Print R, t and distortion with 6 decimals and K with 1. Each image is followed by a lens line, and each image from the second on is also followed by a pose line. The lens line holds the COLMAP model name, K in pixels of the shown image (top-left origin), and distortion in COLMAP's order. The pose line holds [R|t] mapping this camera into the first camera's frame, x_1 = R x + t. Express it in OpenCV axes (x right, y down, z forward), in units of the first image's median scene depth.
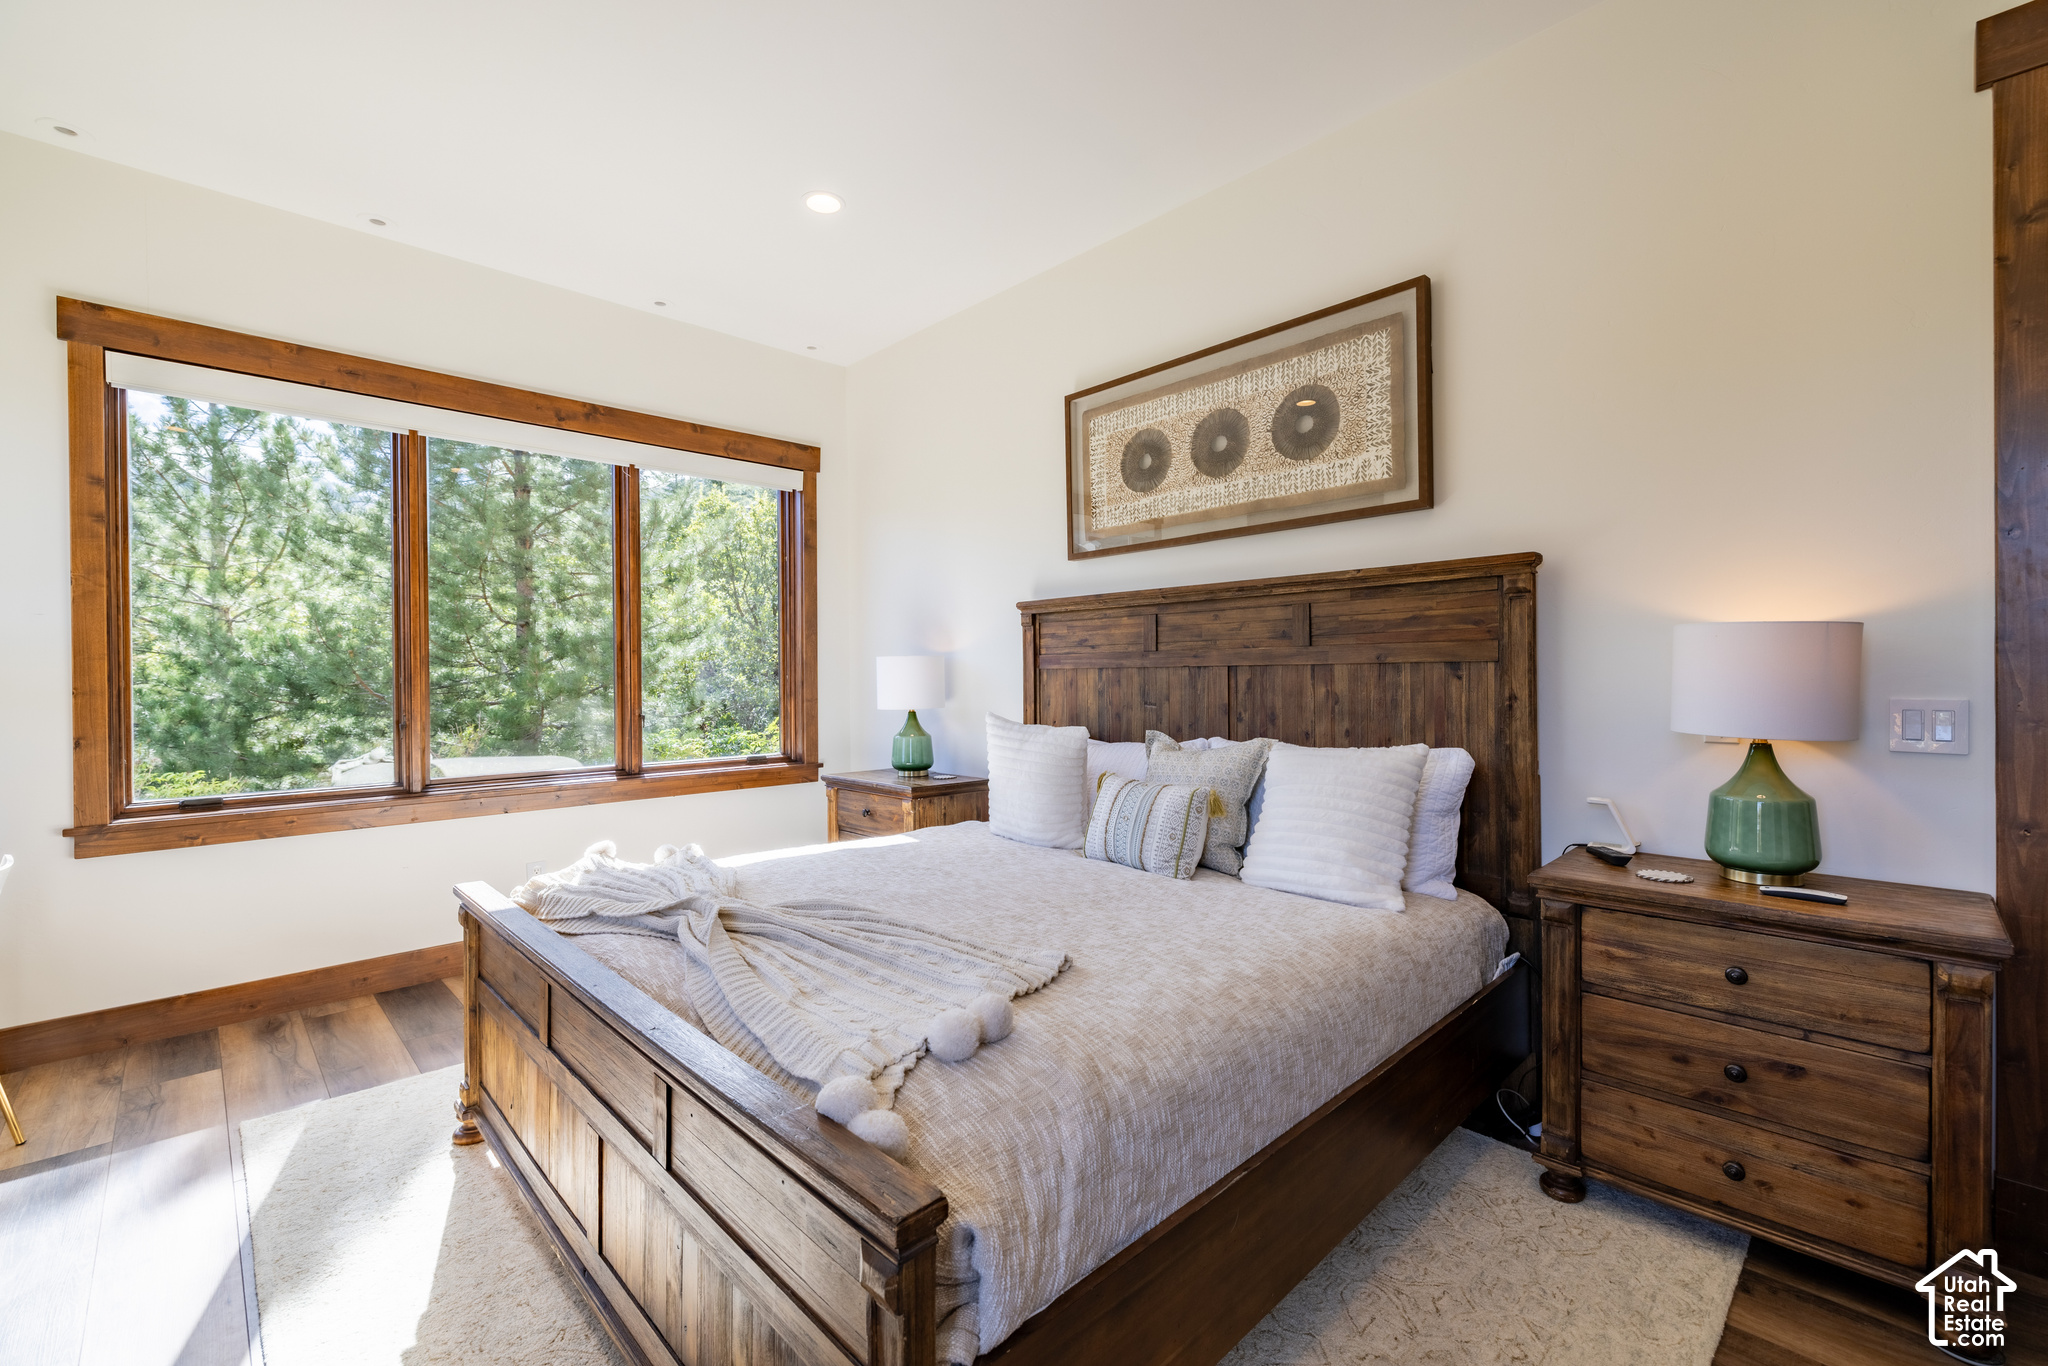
lens RADIAL K [[860.7, 0, 1030.2], [0, 860.7, 677.0], [0, 0, 1]] dist [0.001269, 0.000154]
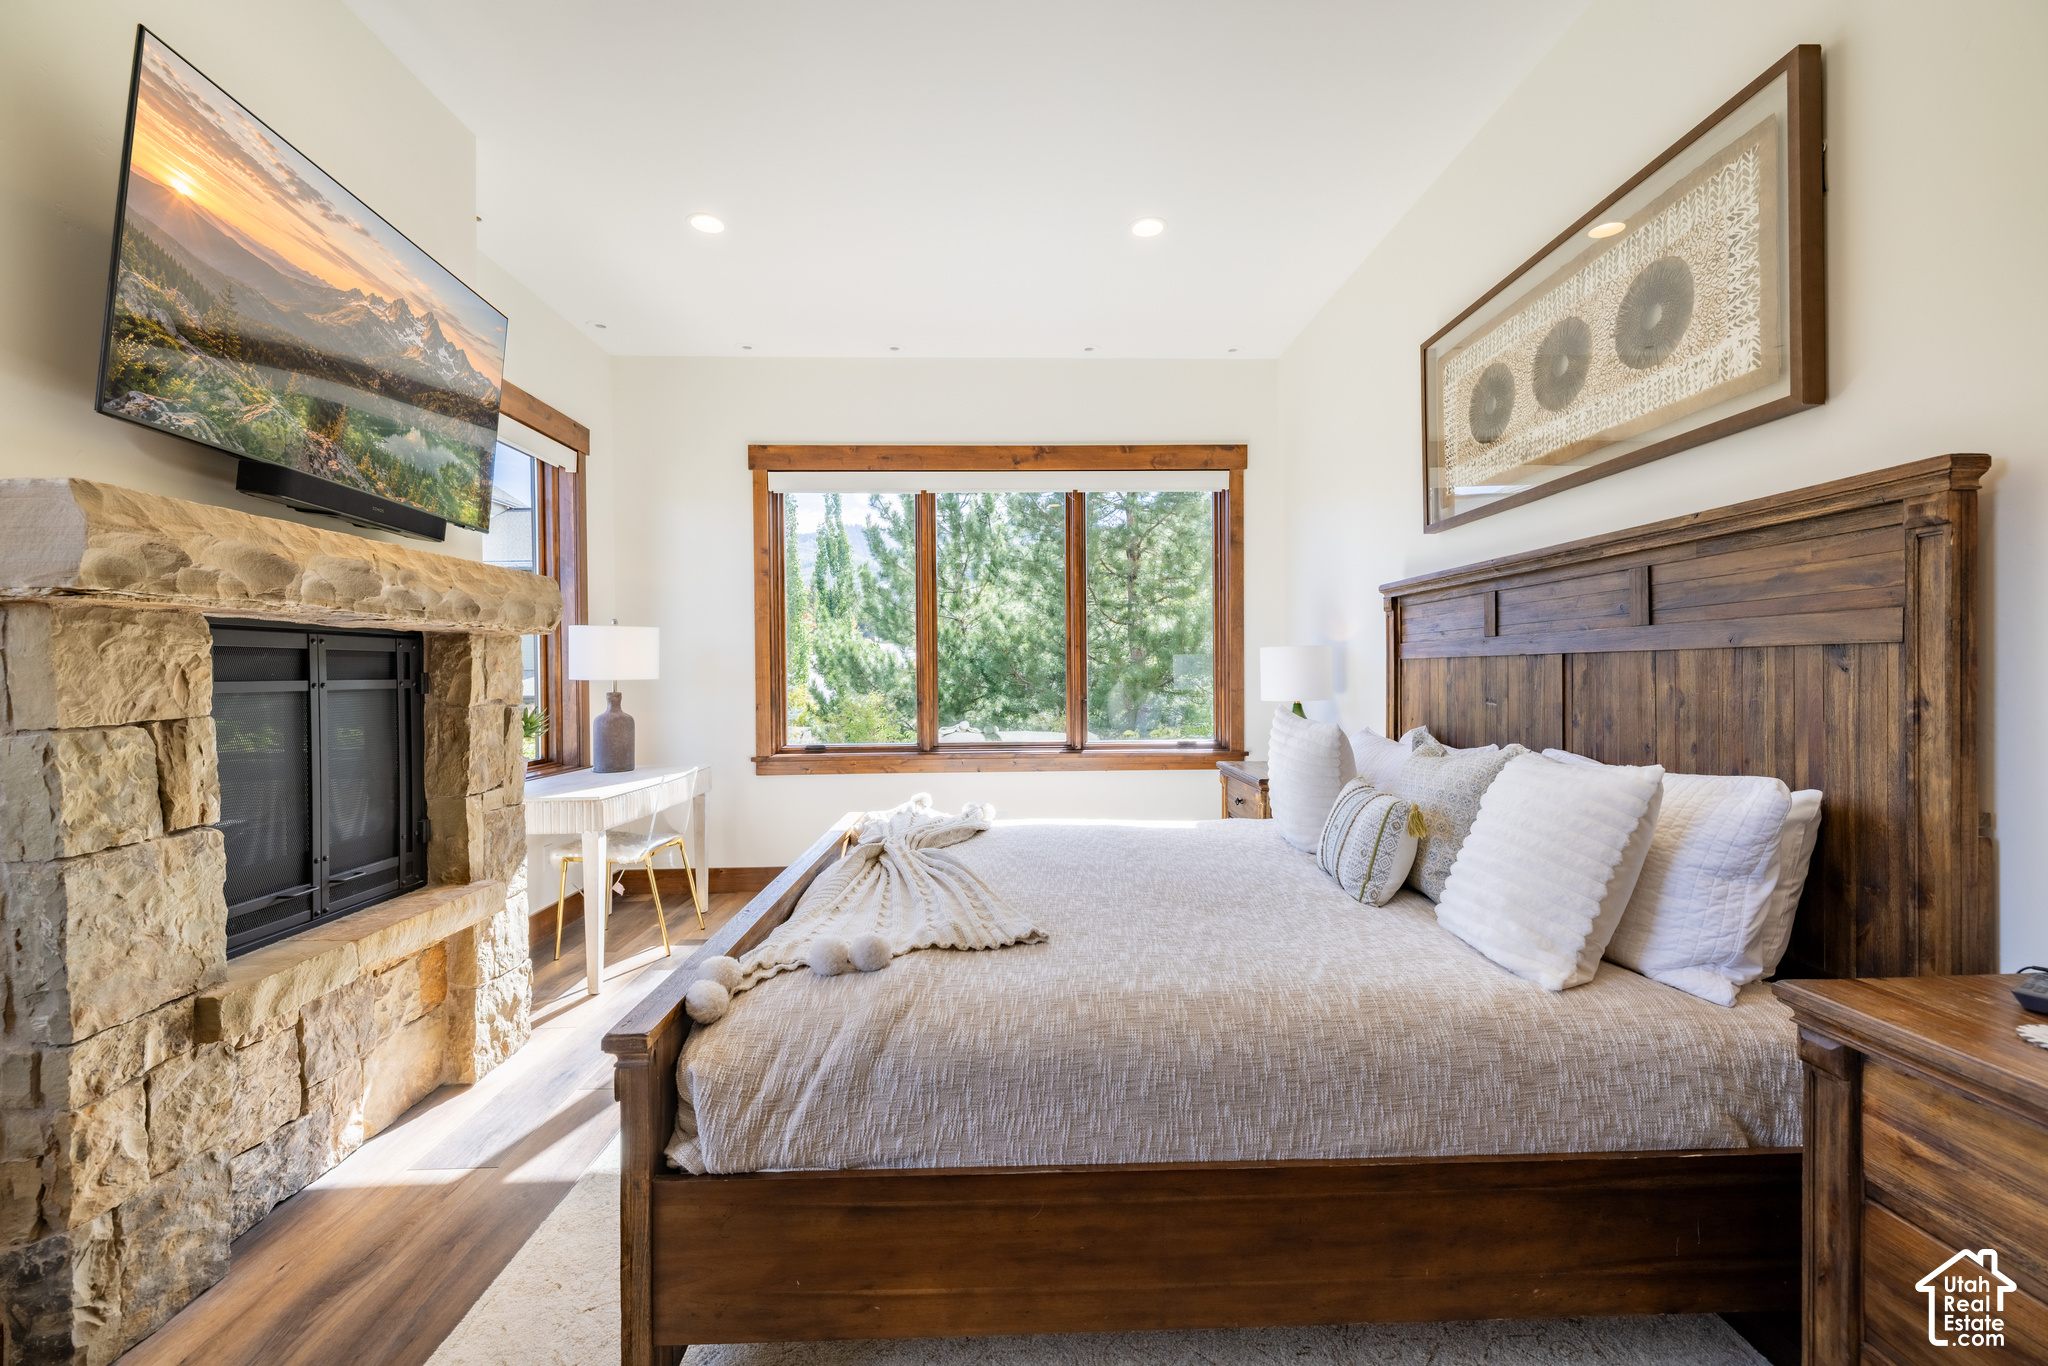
lens RADIAL K [[852.2, 0, 1033.2], [0, 852.2, 674.4], [0, 0, 1]] dist [0.001434, -0.000317]
pose [[0.742187, 0.004960, -0.670175, 0.420101], [-0.000562, 0.999977, 0.006778, 0.000722], [0.670193, -0.004654, 0.742172, 0.124826]]
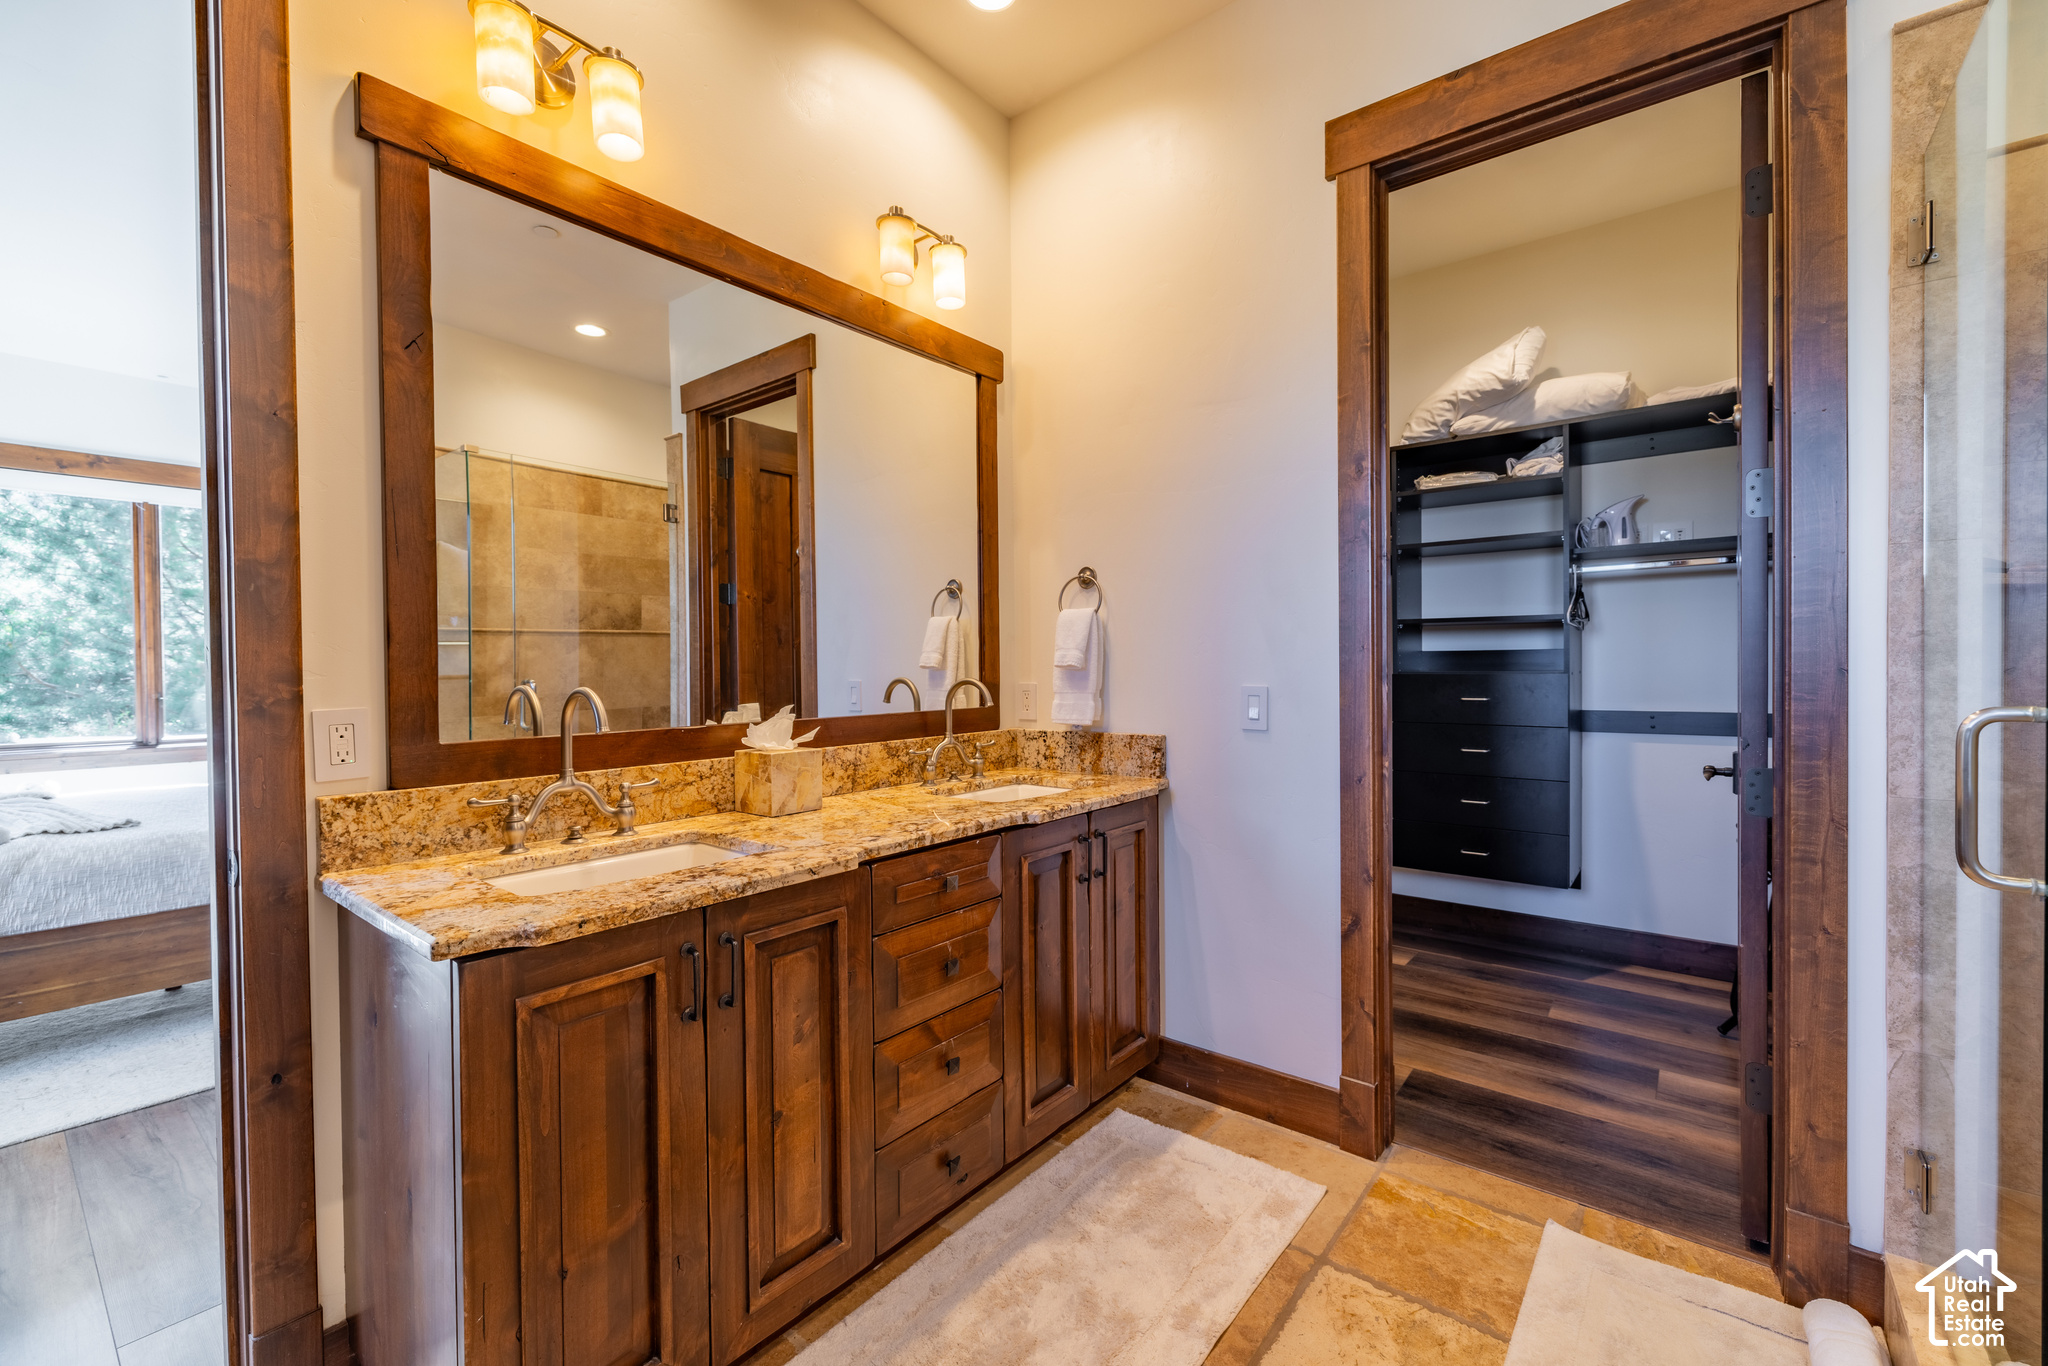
lens RADIAL K [[852.2, 0, 1033.2], [0, 852.2, 674.4], [0, 0, 1]] dist [0.001434, -0.000317]
pose [[0.991702, -0.001924, 0.128543, 0.982739], [0.000824, 0.999963, 0.008610, -0.001726], [-0.128555, -0.008433, 0.991667, -0.605272]]
